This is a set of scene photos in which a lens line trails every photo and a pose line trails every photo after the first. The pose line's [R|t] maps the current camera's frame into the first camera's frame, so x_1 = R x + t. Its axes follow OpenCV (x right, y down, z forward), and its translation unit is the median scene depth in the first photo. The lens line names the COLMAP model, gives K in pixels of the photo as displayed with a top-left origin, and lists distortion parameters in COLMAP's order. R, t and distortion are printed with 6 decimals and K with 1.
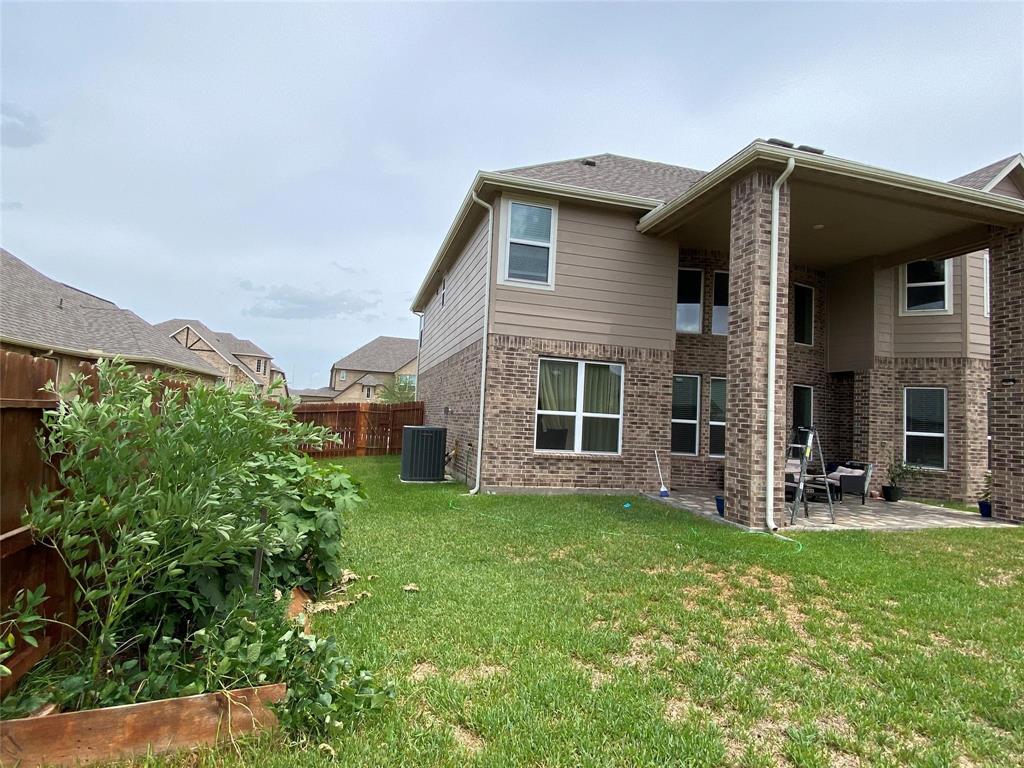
lens RADIAL K [[539.5, 0, 512.0], [0, 539.5, 384.0], [0, 0, 1]] dist [0.084663, -0.080896]
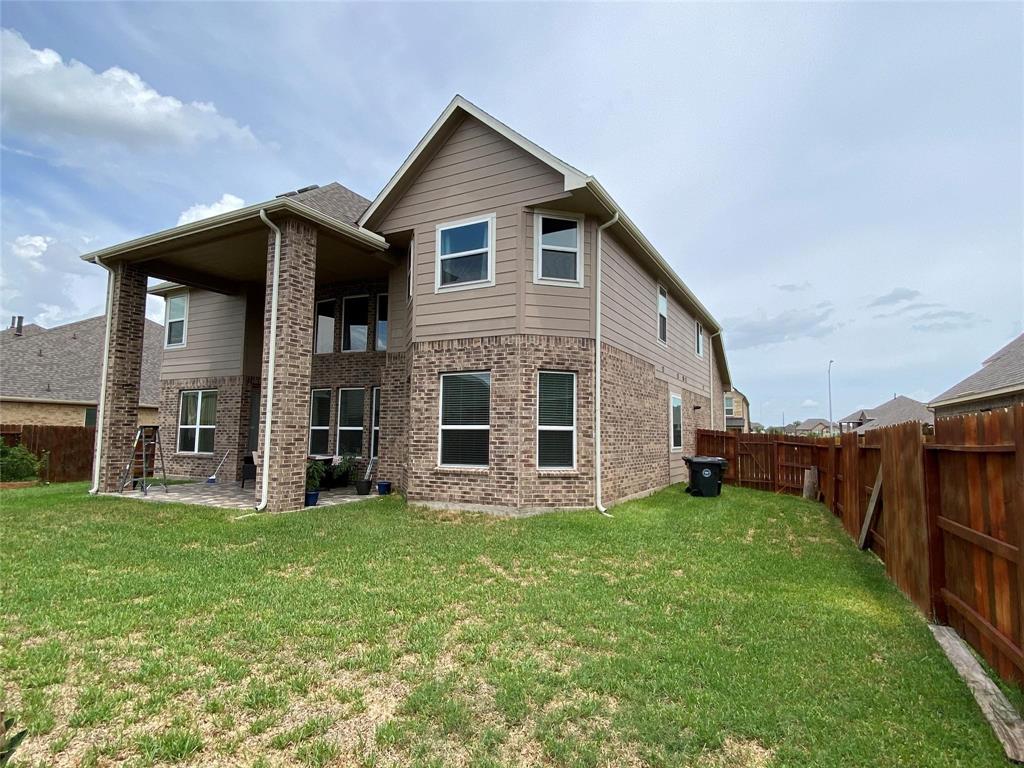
lens RADIAL K [[539.5, 0, 512.0], [0, 539.5, 384.0], [0, 0, 1]] dist [0.084663, -0.080896]
pose [[0.713945, -0.108443, -0.691754, 1.806746], [0.068653, 0.994015, -0.084972, 0.127800], [0.696829, 0.013175, 0.717117, 0.525565]]
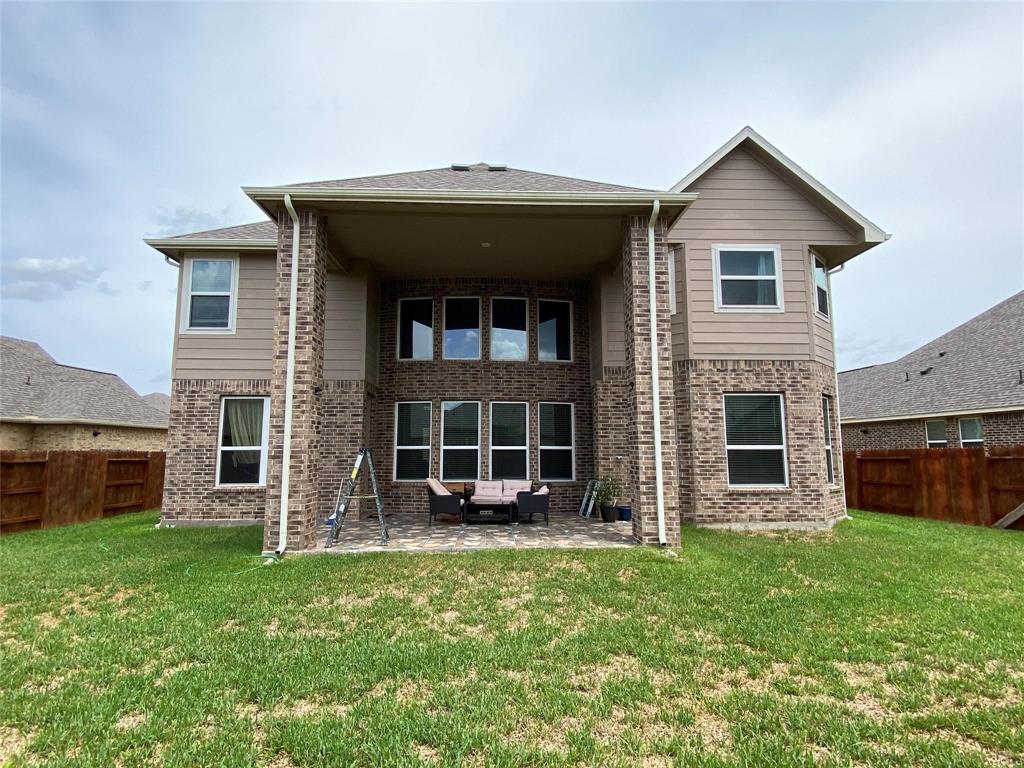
lens RADIAL K [[539.5, 0, 512.0], [0, 539.5, 384.0], [0, 0, 1]] dist [0.084663, -0.080896]
pose [[0.970372, -0.082812, -0.226981, 0.851850], [0.067844, 0.995023, -0.072984, 0.042855], [0.231896, 0.055422, 0.971161, 0.072586]]
